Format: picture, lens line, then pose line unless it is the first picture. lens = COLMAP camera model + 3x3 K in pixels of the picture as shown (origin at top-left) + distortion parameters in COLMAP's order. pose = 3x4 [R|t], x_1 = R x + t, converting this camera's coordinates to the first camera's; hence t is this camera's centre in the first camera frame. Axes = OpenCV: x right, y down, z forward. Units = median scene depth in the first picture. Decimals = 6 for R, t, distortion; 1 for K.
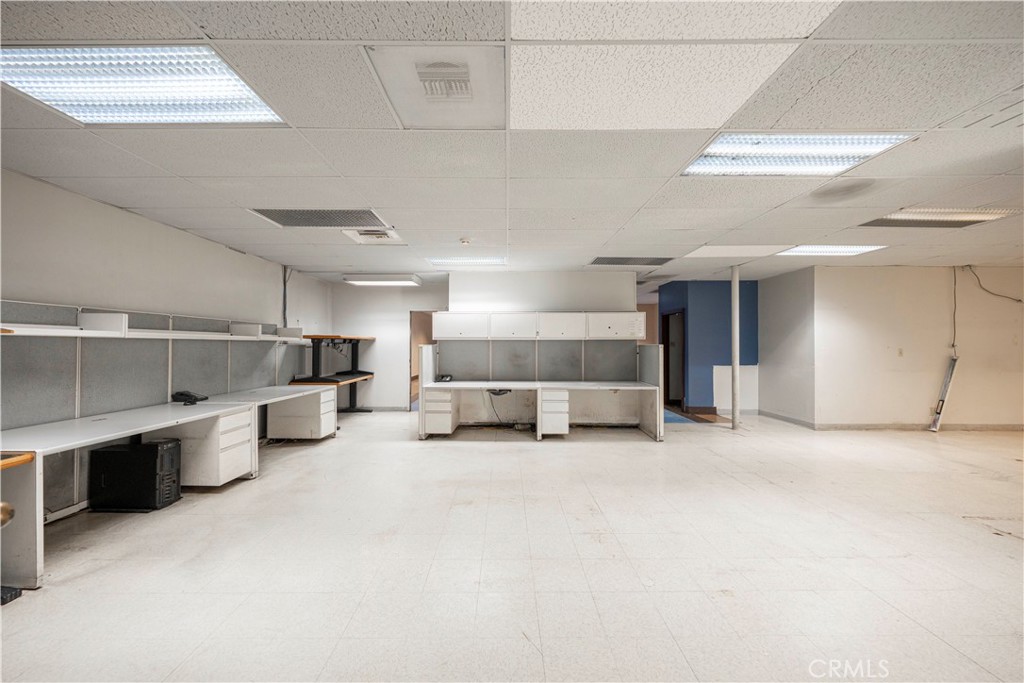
lens RADIAL K [[375.8, 0, 505.8], [0, 375.8, 342.2], [0, 0, 1]] dist [-0.002246, -0.000155]
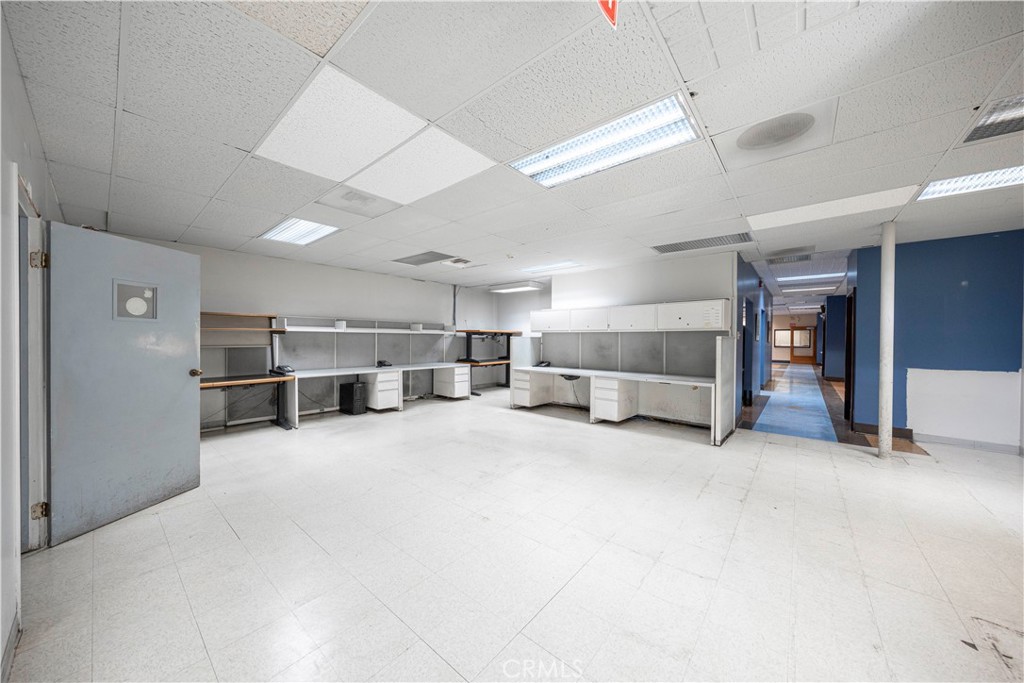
lens RADIAL K [[349.1, 0, 485.4], [0, 349.1, 340.4], [0, 0, 1]] dist [-0.000274, -0.000217]
pose [[0.744575, 0.007492, -0.667497, 0.507378], [-0.000575, 0.999944, 0.010581, 0.007446], [0.667539, -0.007495, 0.744537, 0.029251]]
